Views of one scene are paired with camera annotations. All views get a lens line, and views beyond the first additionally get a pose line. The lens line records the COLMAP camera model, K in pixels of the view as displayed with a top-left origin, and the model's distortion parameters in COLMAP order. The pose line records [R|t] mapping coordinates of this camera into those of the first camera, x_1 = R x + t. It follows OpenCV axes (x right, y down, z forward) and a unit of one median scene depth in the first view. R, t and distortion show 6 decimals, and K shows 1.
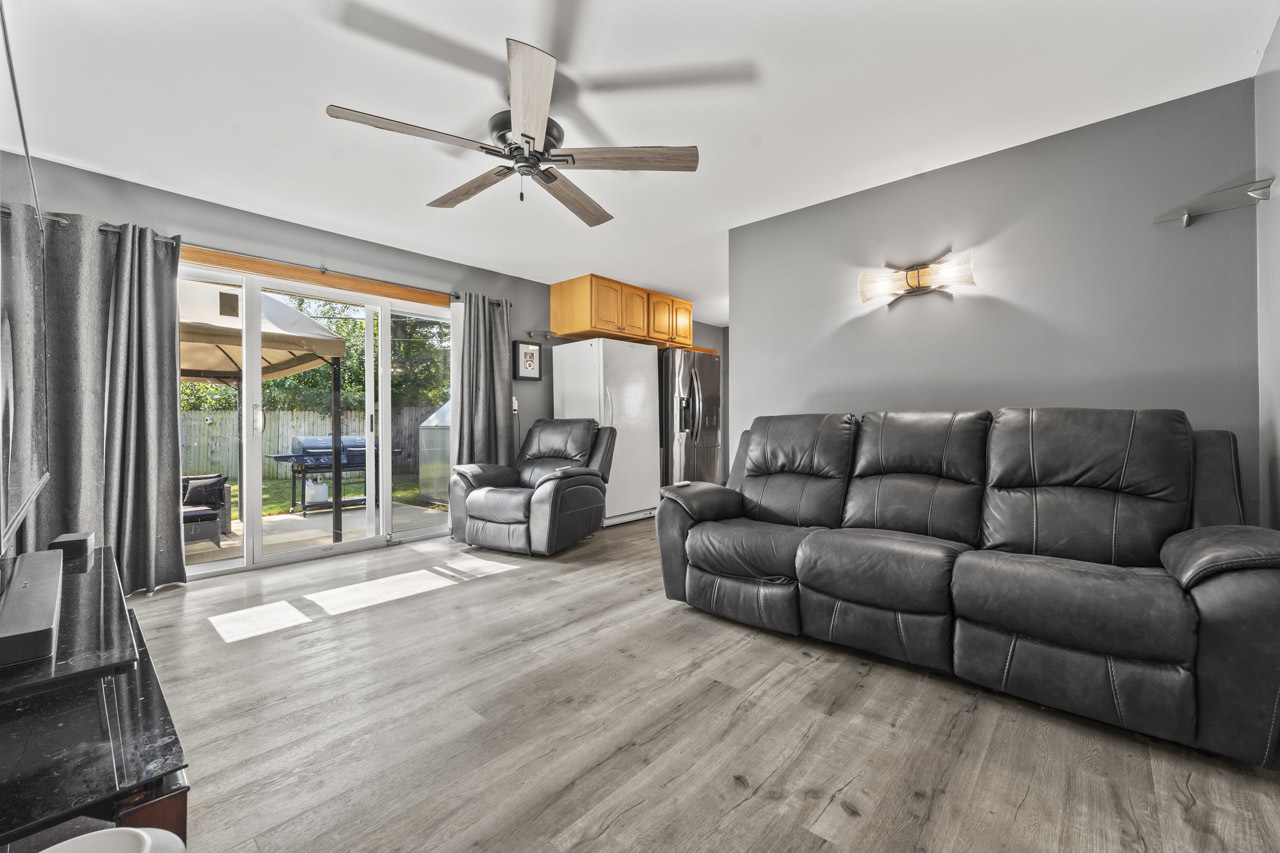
lens RADIAL K [[516.8, 0, 641.6], [0, 516.8, 428.8], [0, 0, 1]] dist [0.005442, -0.000276]
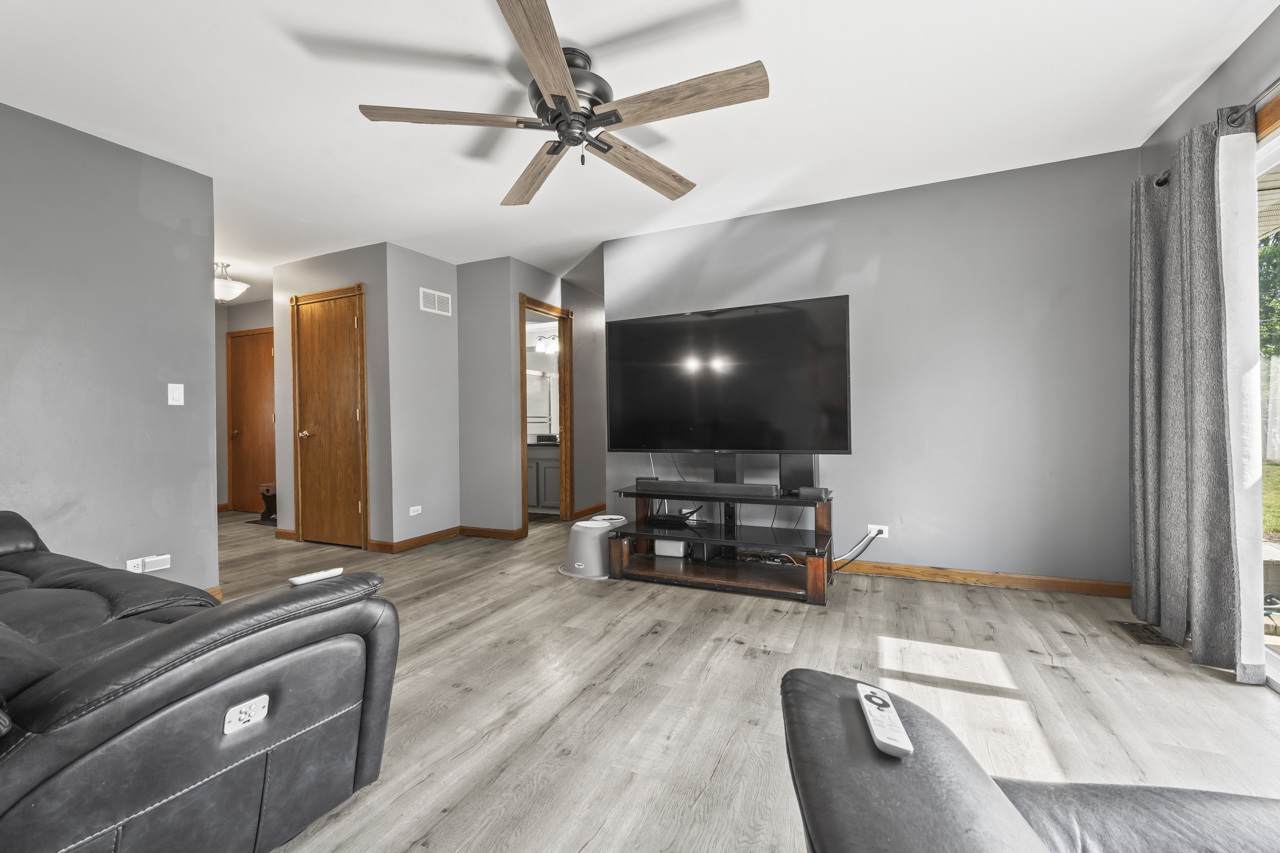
lens RADIAL K [[516.8, 0, 641.5], [0, 516.8, 421.7], [0, 0, 1]] dist [0.005442, -0.000276]
pose [[-0.953531, 0.015825, -0.300879, -0.037297], [0.014174, 0.999870, 0.007669, -0.014097], [0.300961, 0.003048, -0.953632, 1.176622]]
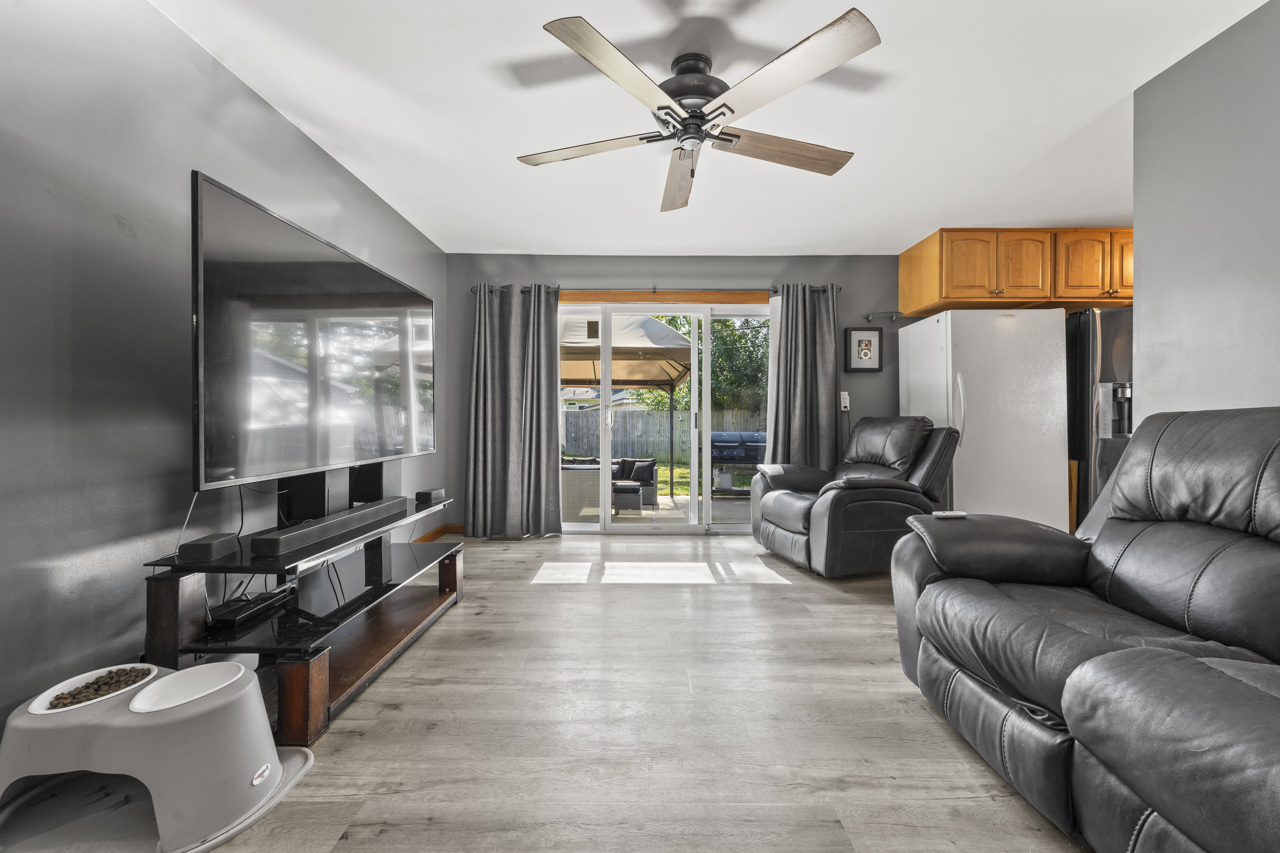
lens RADIAL K [[516.8, 0, 640.7], [0, 516.8, 424.5], [0, 0, 1]] dist [0.005442, -0.000276]
pose [[0.662925, 0.013064, -0.748572, 0.248415], [-0.016423, 0.999861, 0.002906, -0.003777], [0.748506, 0.010367, 0.663047, 0.205335]]
